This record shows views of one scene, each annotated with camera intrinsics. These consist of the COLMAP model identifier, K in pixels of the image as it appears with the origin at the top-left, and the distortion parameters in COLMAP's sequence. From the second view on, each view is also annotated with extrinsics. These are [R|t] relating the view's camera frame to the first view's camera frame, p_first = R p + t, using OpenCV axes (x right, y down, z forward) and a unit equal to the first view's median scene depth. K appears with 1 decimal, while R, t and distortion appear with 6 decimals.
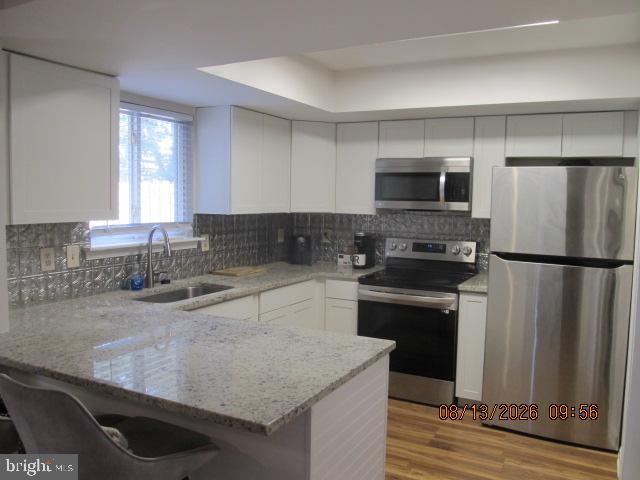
lens RADIAL K [[534.6, 0, 316.8], [0, 534.6, 241.2], [0, 0, 1]] dist [-0.043747, 0.006806]
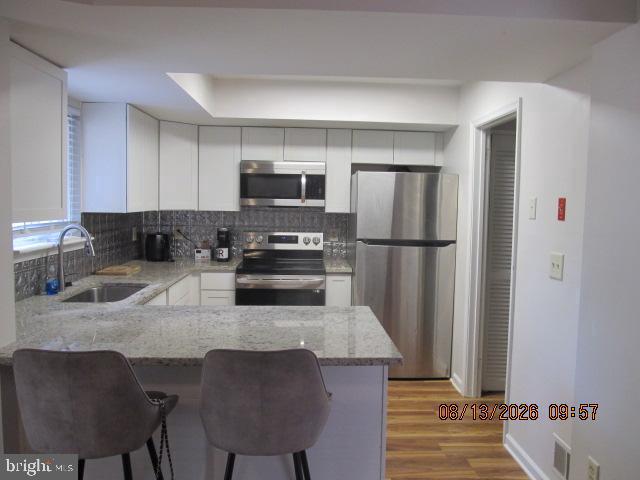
lens RADIAL K [[534.6, 0, 316.8], [0, 534.6, 241.2], [0, 0, 1]] dist [-0.043747, 0.006806]
pose [[0.860183, -0.041262, 0.508313, -0.349009], [0.040181, 0.999106, 0.013106, 0.004506], [-0.508400, 0.009151, 0.861072, -0.033028]]
